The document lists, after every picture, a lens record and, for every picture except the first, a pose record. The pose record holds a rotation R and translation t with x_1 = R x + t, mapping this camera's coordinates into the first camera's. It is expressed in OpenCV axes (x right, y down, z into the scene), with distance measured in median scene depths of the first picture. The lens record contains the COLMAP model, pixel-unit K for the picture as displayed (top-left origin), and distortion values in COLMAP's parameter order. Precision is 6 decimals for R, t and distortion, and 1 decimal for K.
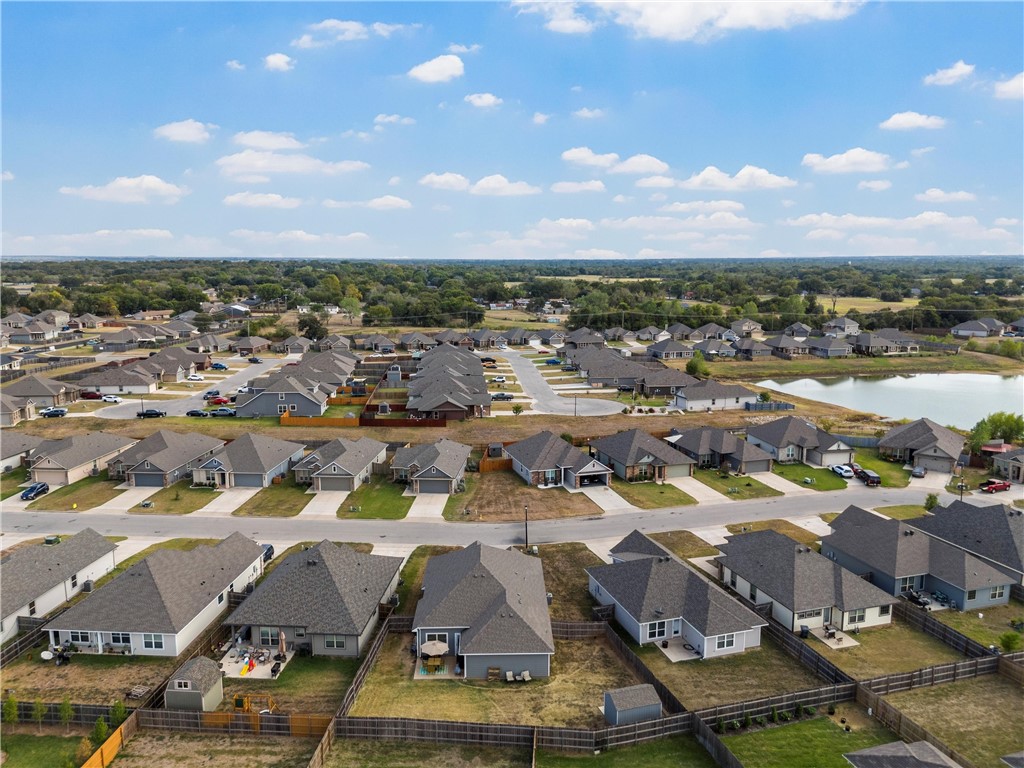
lens RADIAL K [[752.8, 0, 516.9], [0, 752.8, 380.8], [0, 0, 1]] dist [0.079778, -0.074463]
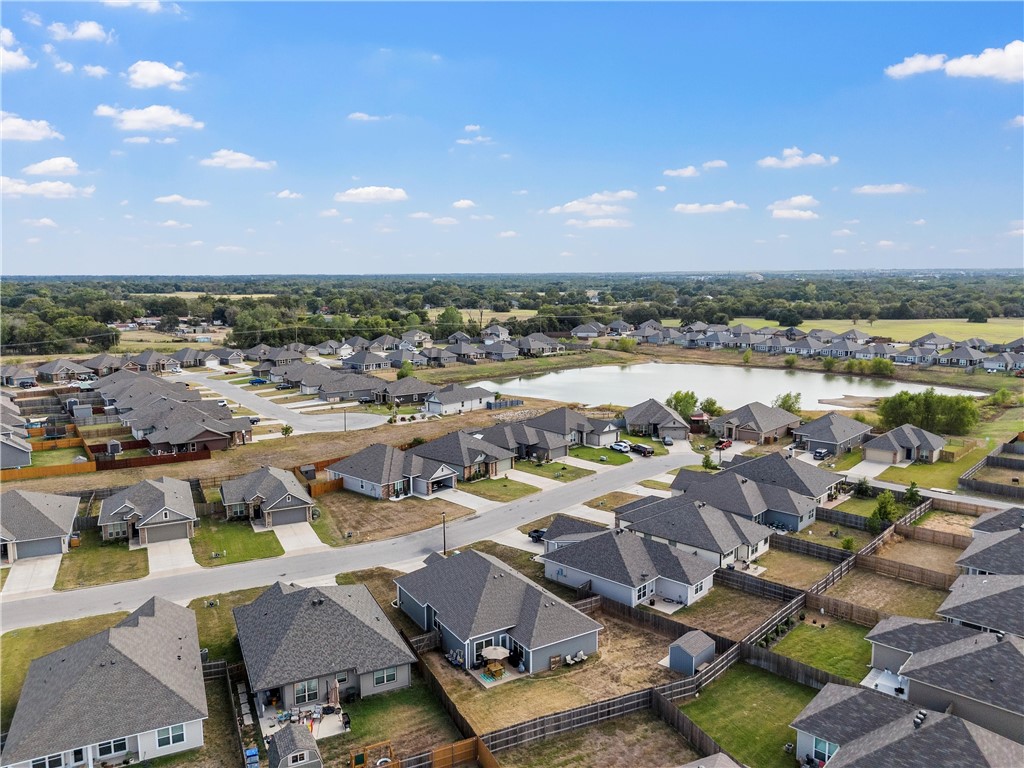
lens RADIAL K [[752.8, 0, 516.9], [0, 752.8, 380.8], [0, 0, 1]] dist [0.079778, -0.074463]
pose [[0.865597, -0.074386, 0.495186, -0.290954], [0.084929, 0.996386, 0.001218, 0.000132], [-0.493487, 0.041001, 0.868786, 0.060259]]
